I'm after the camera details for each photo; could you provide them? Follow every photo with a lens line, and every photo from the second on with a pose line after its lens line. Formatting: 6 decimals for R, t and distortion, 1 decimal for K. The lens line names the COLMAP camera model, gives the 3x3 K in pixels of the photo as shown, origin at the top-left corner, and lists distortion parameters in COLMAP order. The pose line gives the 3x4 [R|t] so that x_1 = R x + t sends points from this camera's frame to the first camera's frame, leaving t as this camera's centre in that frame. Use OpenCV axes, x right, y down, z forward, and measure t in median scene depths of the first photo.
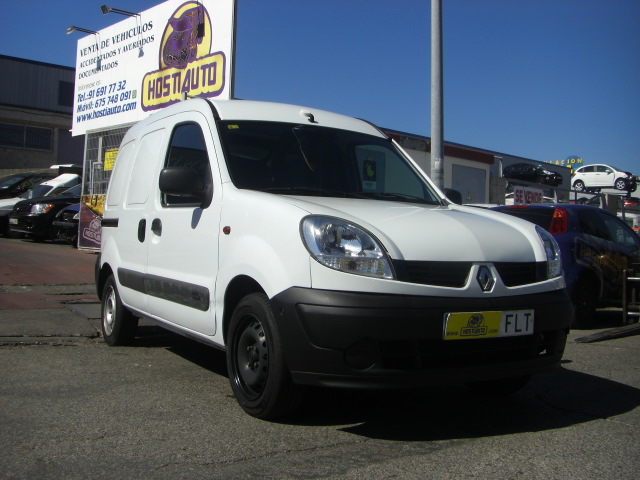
lens RADIAL K [[719.9, 0, 317.8], [0, 719.9, 216.7], [0, 0, 1]] dist [-0.211798, 0.220353]
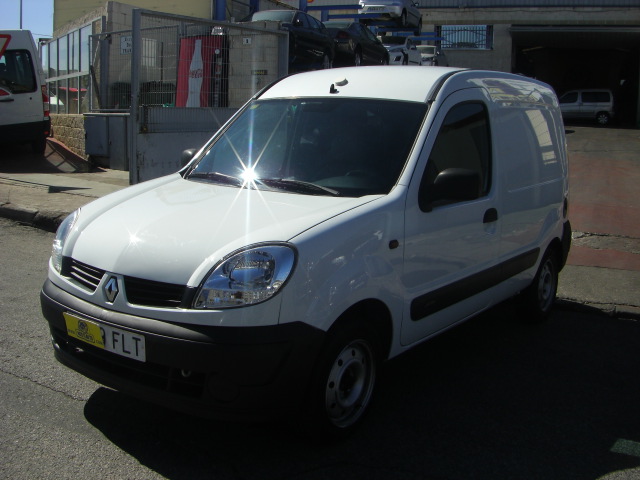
lens RADIAL K [[719.9, 0, 317.8], [0, 719.9, 216.7], [0, 0, 1]] dist [-0.211798, 0.220353]
pose [[0.408619, 0.111652, -0.905850, 1.227108], [0.015251, 0.991516, 0.129090, -0.135008], [0.912577, -0.066564, 0.403450, 0.872862]]
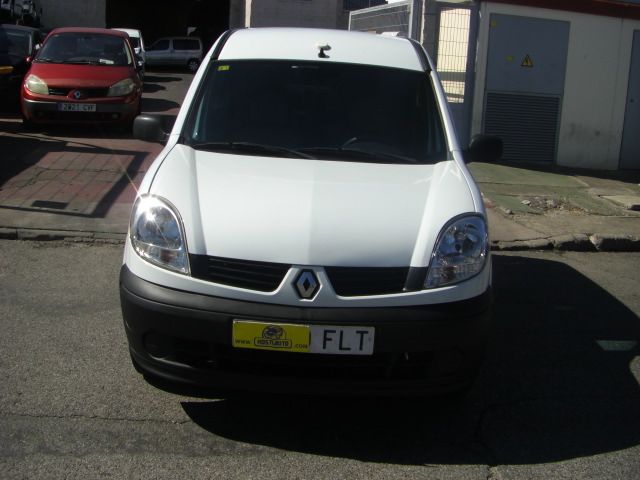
lens RADIAL K [[719.9, 0, 317.8], [0, 719.9, 216.7], [0, 0, 1]] dist [-0.211798, 0.220353]
pose [[0.864180, 0.115599, -0.489725, 0.666968], [-0.014456, 0.978555, 0.205478, -0.174272], [0.502976, -0.170491, 0.847318, 0.278769]]
